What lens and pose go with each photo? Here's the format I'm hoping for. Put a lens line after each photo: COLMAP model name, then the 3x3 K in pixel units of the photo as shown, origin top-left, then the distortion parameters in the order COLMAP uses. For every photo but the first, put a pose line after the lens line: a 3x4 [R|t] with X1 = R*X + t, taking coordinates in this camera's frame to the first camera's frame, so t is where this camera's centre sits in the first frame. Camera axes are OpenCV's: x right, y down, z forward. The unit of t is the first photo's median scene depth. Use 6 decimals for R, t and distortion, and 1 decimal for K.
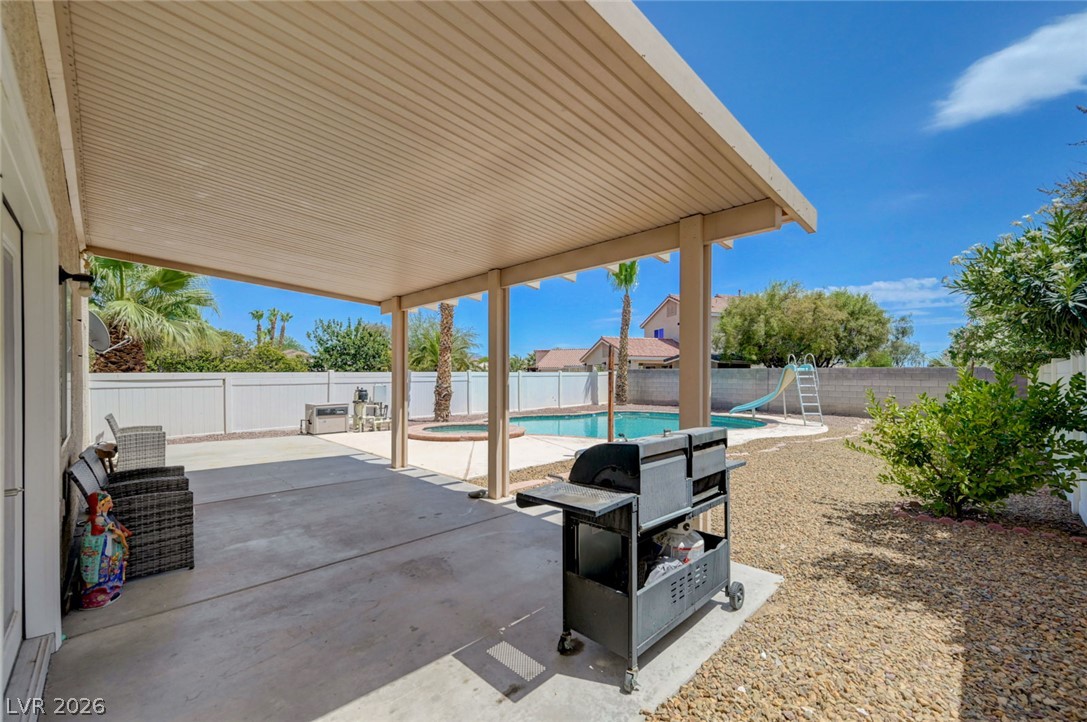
lens RADIAL K [[442.8, 0, 544.0], [0, 442.8, 377.0], [0, 0, 1]] dist [0.002820, 0.000072]
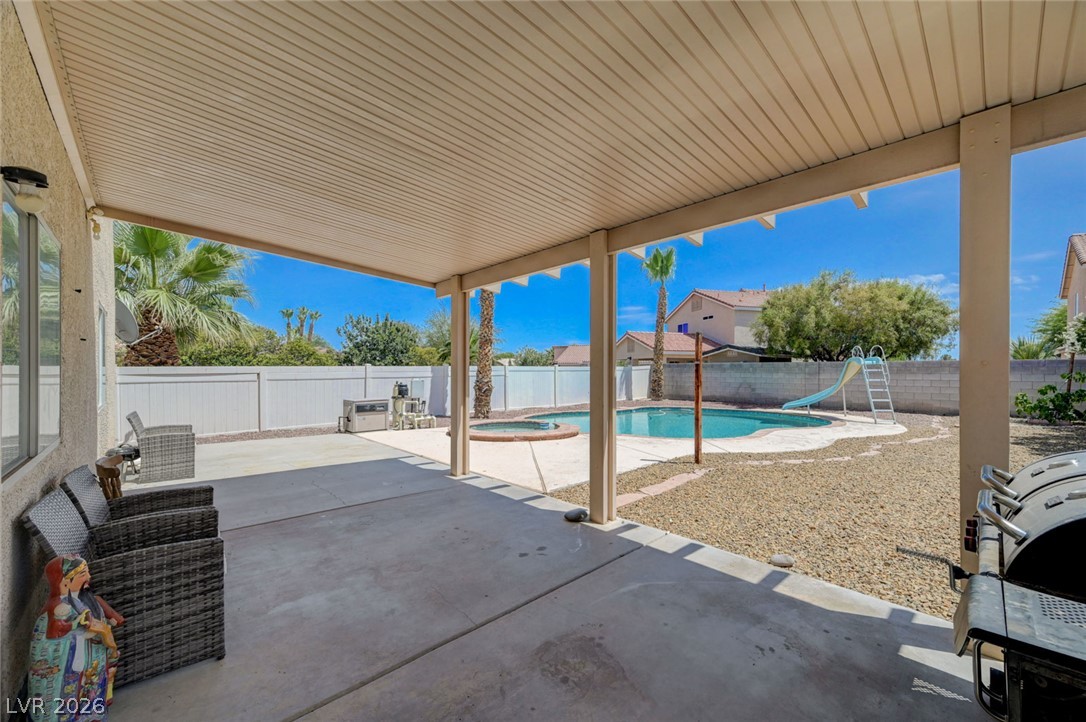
lens RADIAL K [[428.5, 0, 543.3], [0, 428.5, 371.0], [0, 0, 1]] dist [0.003354, -0.000421]
pose [[0.999403, -0.001190, -0.034516, -0.085372], [0.001060, 0.999992, -0.003808, 0.004288], [0.034520, 0.003769, 0.999397, 0.109731]]
